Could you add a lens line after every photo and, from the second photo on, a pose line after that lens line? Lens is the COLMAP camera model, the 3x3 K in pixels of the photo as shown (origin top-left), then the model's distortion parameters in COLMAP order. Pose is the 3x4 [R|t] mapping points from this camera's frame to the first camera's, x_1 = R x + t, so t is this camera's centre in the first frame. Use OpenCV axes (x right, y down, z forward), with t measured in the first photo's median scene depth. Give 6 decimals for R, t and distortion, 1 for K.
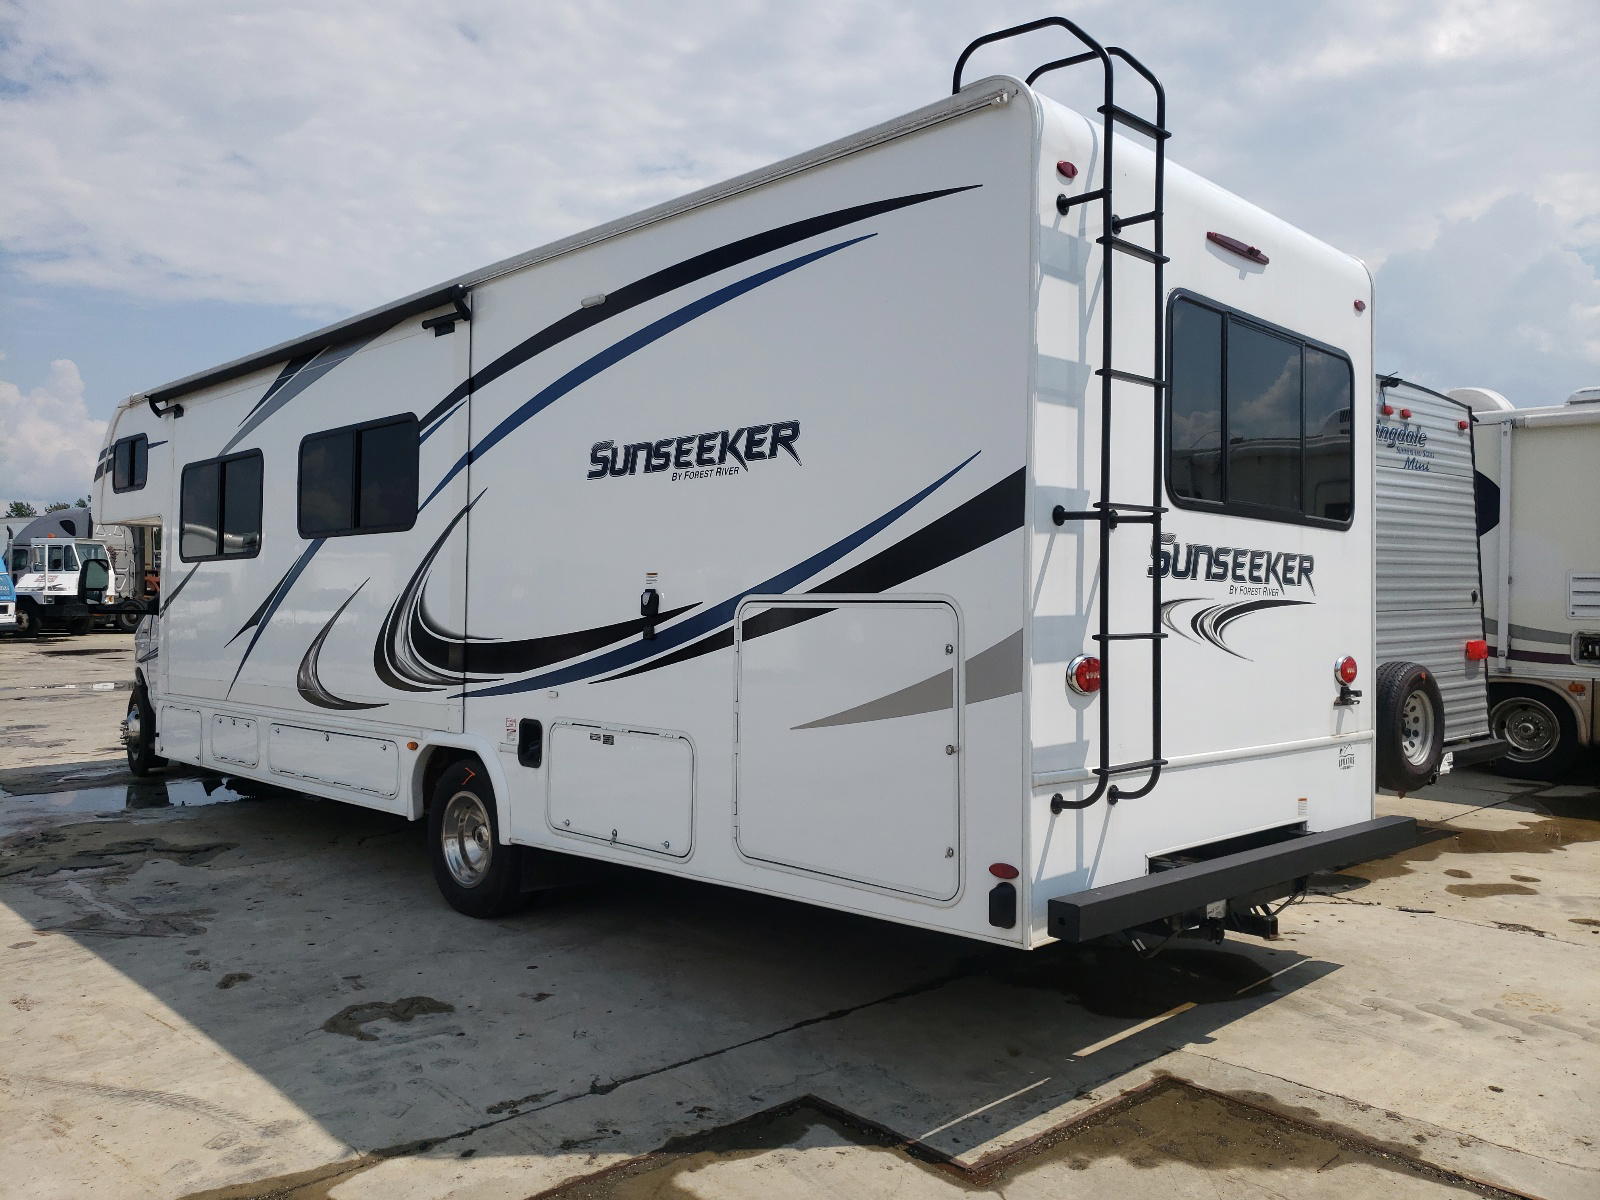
lens RADIAL K [[1325.0, 0, 799.8], [0, 1325.0, 564.7], [0, 0, 1]] dist [0.010032, 0.004827]
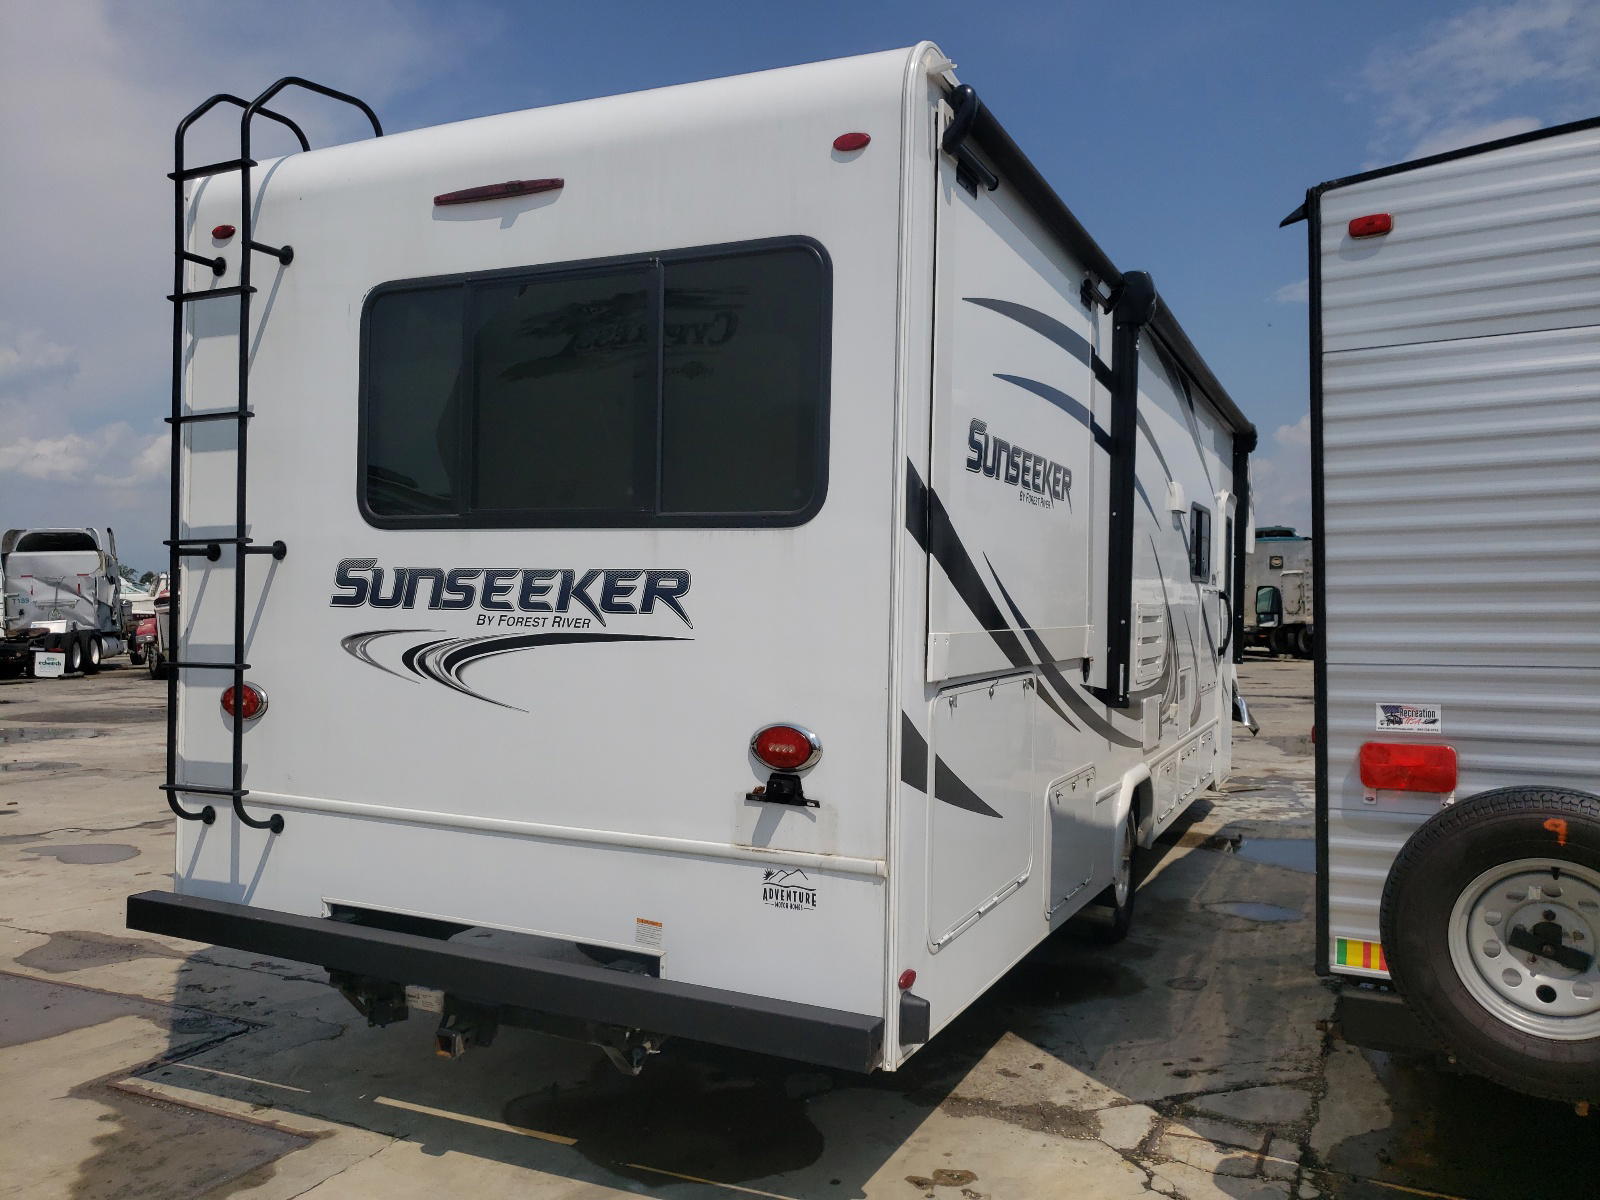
lens RADIAL K [[1276.2, 0, 800.0], [0, 1276.2, 600.0], [0, 0, 1]] dist [0.027839, -0.004302]
pose [[0.312103, -0.015357, -0.949924, 1.179678], [0.017858, 0.999788, -0.010296, 0.019029], [0.949881, -0.013751, 0.312311, 0.983909]]
